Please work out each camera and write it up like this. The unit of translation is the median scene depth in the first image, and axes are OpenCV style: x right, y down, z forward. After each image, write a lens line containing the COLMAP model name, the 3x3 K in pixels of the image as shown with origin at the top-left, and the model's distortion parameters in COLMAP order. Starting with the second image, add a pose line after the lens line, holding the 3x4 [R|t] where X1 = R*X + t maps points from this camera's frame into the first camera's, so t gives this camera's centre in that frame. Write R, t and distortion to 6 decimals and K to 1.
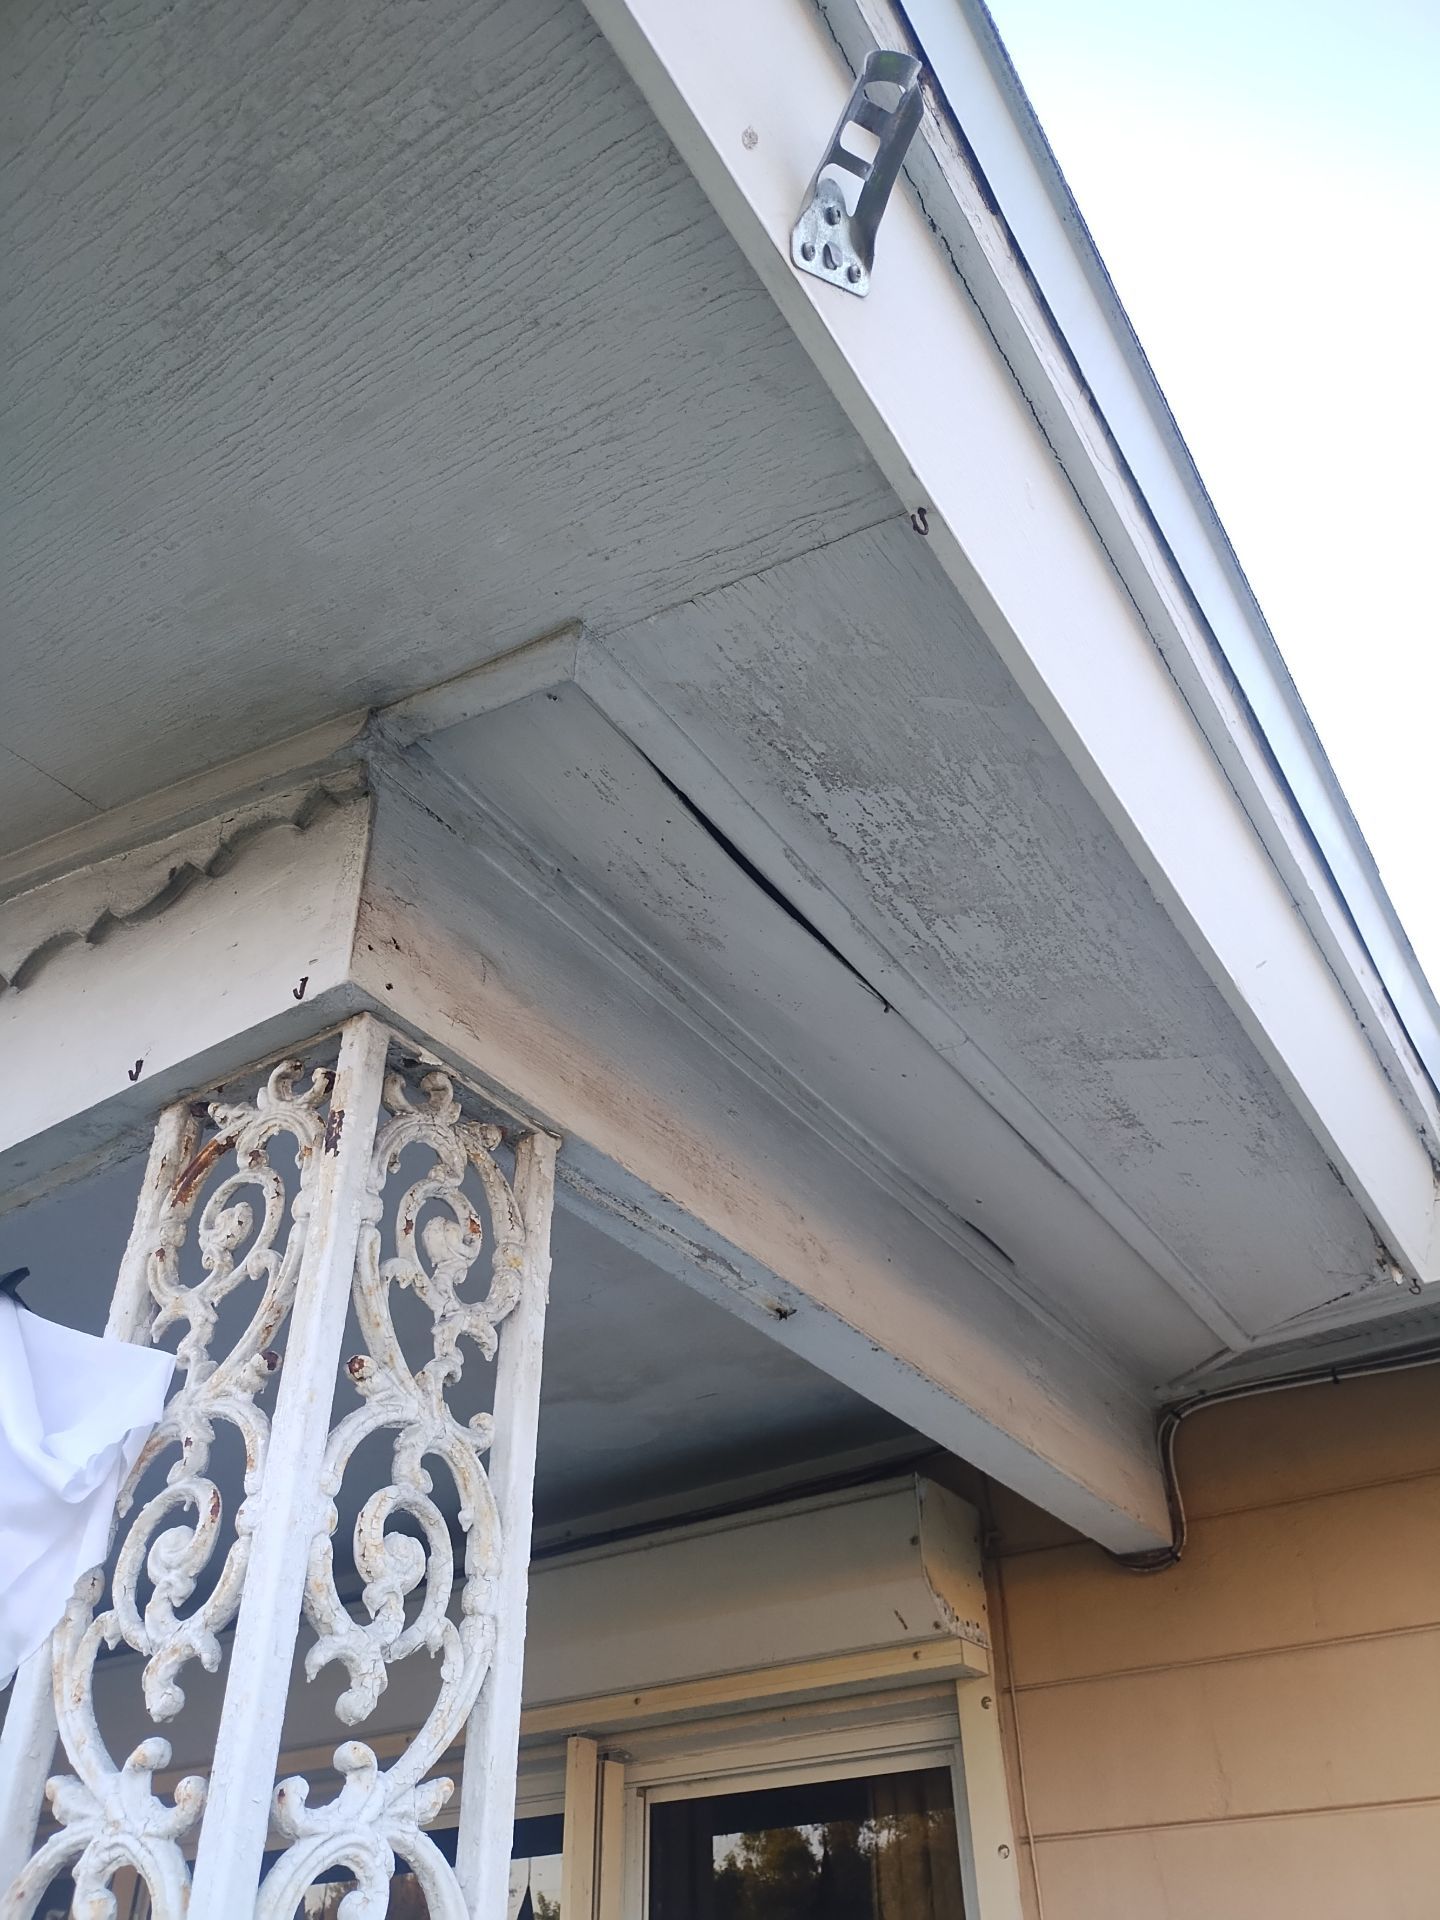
lens RADIAL K [[1434.8, 0, 720.0], [0, 1434.8, 960.0], [0, 0, 1]] dist [0.059066, -0.065361]
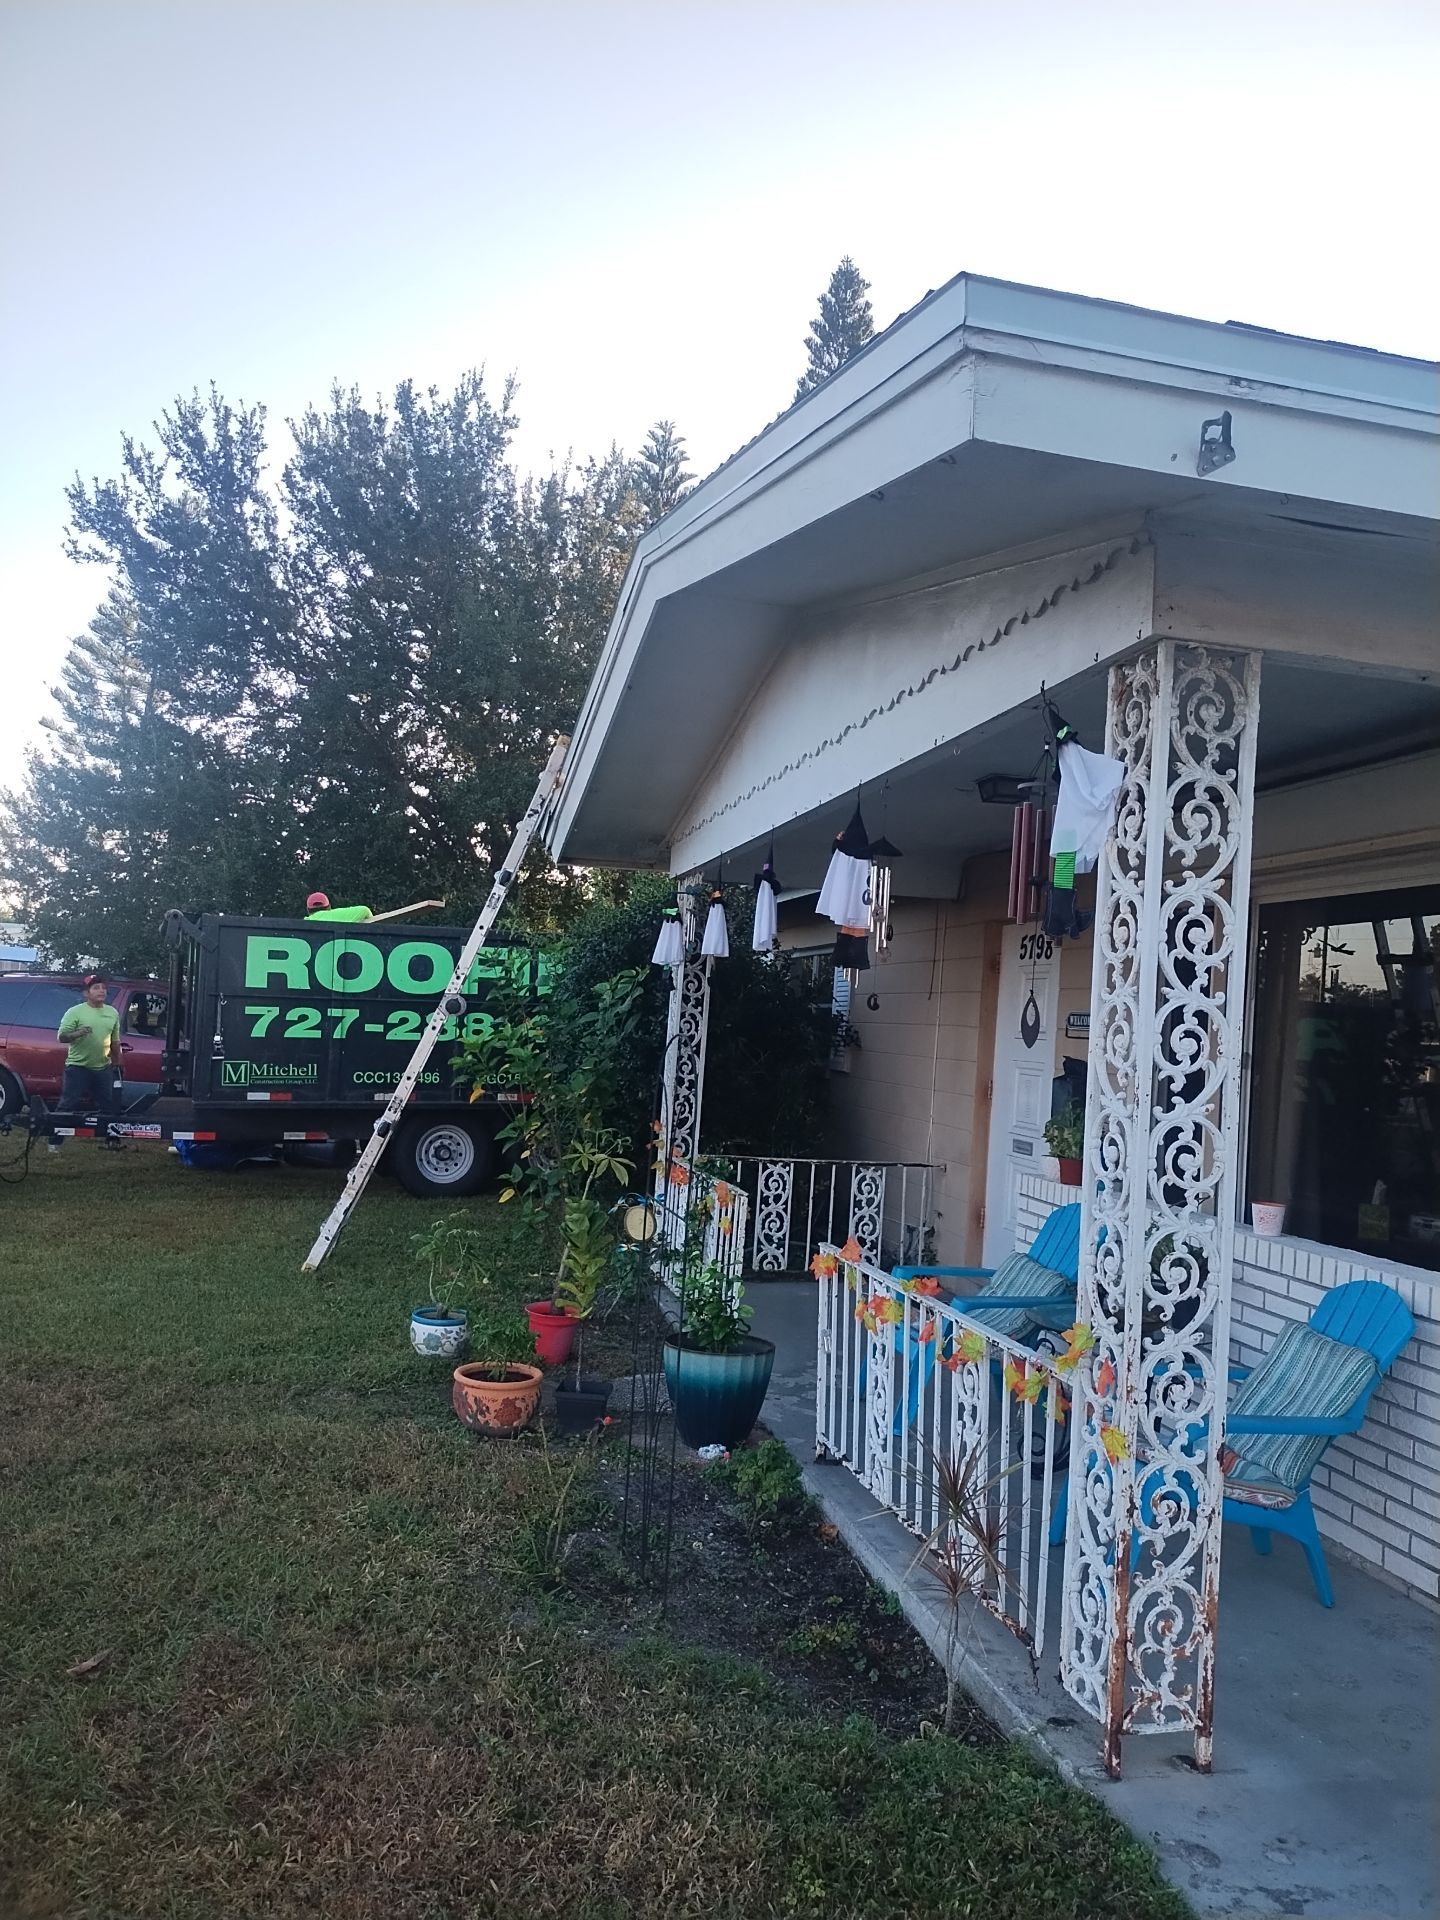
lens RADIAL K [[1434.8, 0, 720.0], [0, 1434.8, 960.0], [0, 0, 1]] dist [0.059066, -0.065361]
pose [[0.725085, 0.032880, -0.687874, 1.117499], [0.358158, 0.835139, 0.417453, -0.957693], [0.588196, -0.549056, 0.593770, -1.554175]]
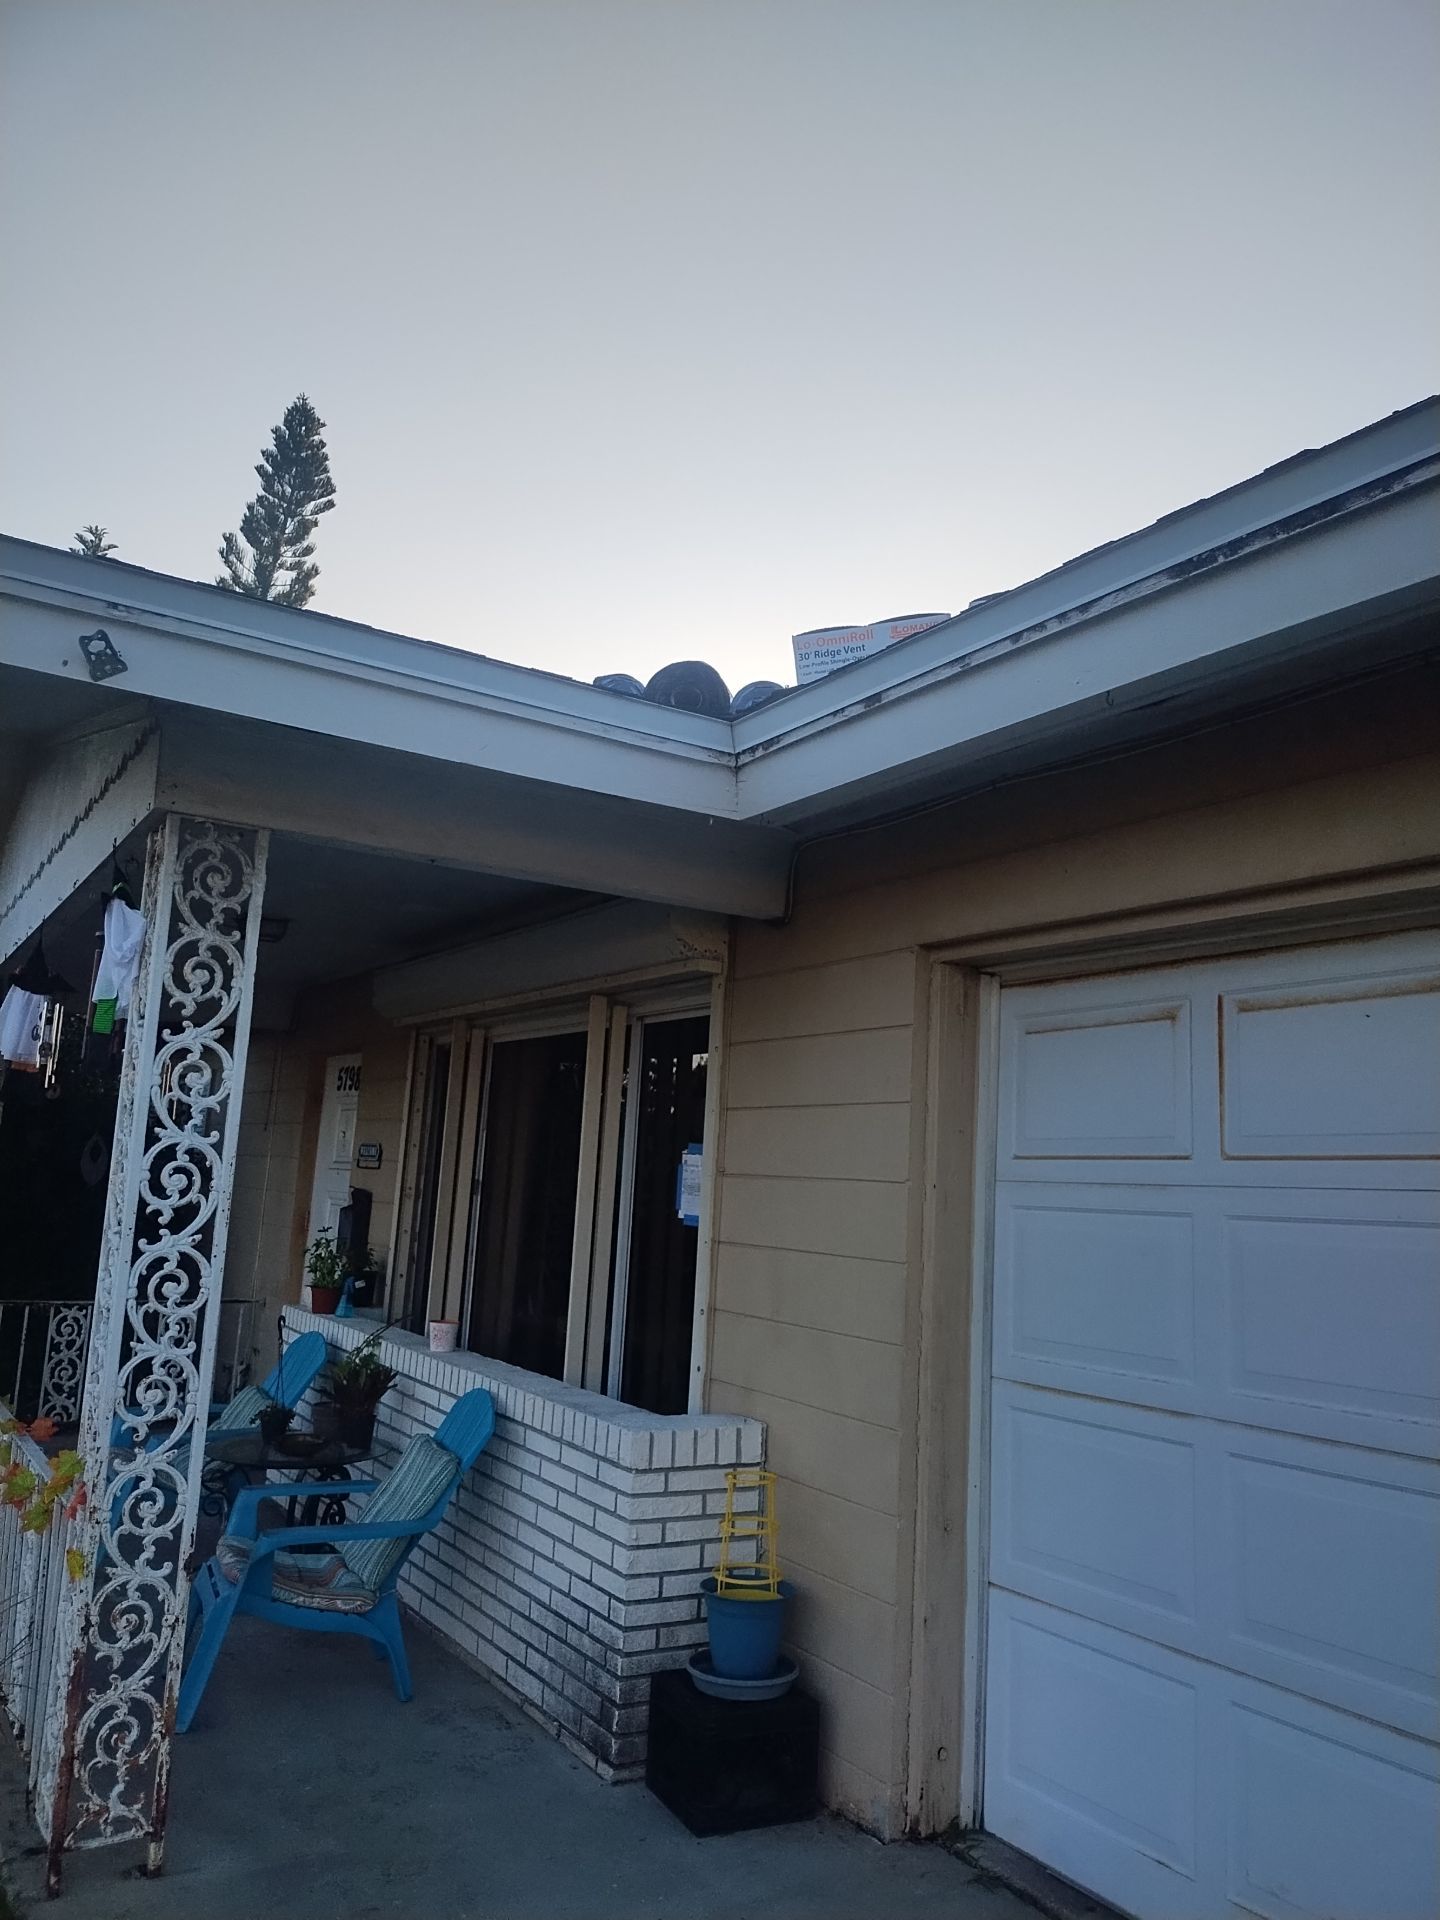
lens RADIAL K [[1444.2, 0, 720.0], [0, 1444.2, 960.0], [0, 0, 1]] dist [0.036176, -0.028603]
pose [[0.910495, 0.002214, -0.413514, 2.213706], [0.195884, 0.878365, 0.436010, -0.849446], [0.364181, -0.477985, 0.799313, -1.255760]]
